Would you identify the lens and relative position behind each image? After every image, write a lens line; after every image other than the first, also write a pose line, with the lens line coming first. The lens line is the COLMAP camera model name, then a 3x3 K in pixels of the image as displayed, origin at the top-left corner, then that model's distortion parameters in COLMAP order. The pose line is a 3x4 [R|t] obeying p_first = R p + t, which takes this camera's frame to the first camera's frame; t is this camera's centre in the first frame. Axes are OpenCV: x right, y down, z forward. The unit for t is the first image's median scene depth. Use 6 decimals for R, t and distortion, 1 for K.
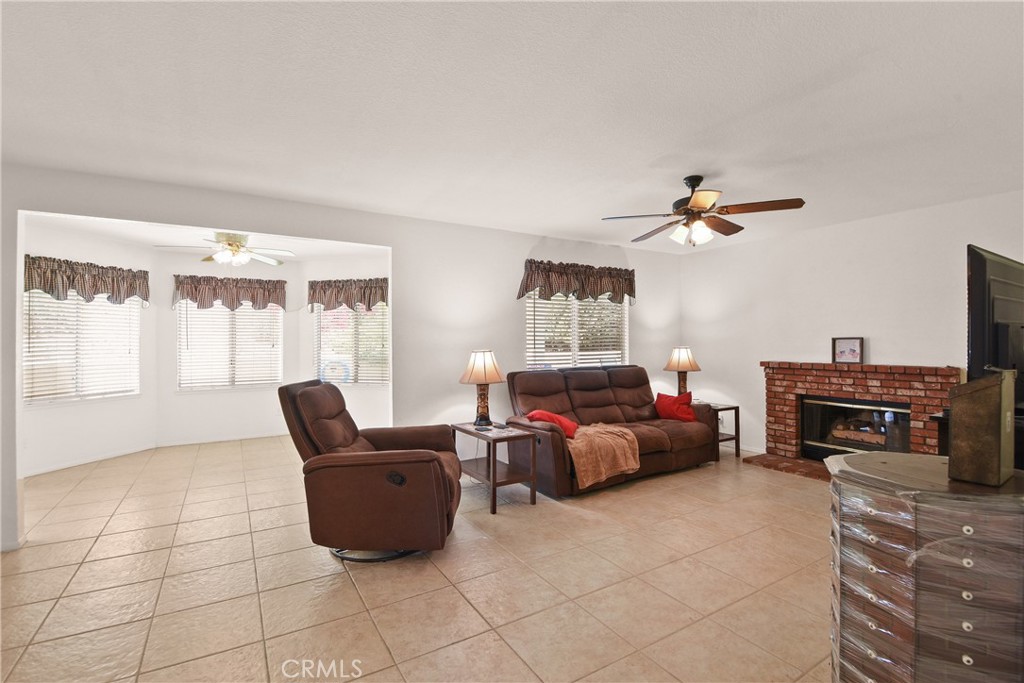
lens RADIAL K [[466.9, 0, 507.0], [0, 466.9, 349.5], [0, 0, 1]] dist [0.012055, -0.011721]
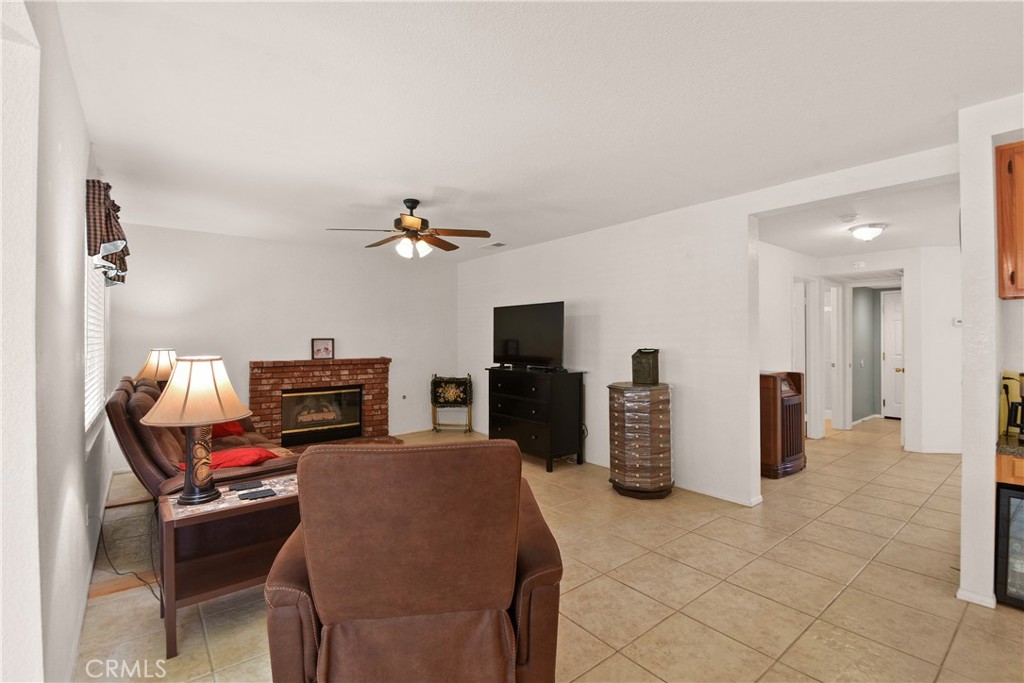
lens RADIAL K [[466.9, 0, 510.8], [0, 466.9, 339.1], [0, 0, 1]] dist [0.012055, -0.011721]
pose [[-0.135241, 0.003549, 0.990806, -0.601519], [0.017546, 0.999845, -0.001186, -0.014109], [-0.990657, 0.017224, -0.135282, 0.689900]]
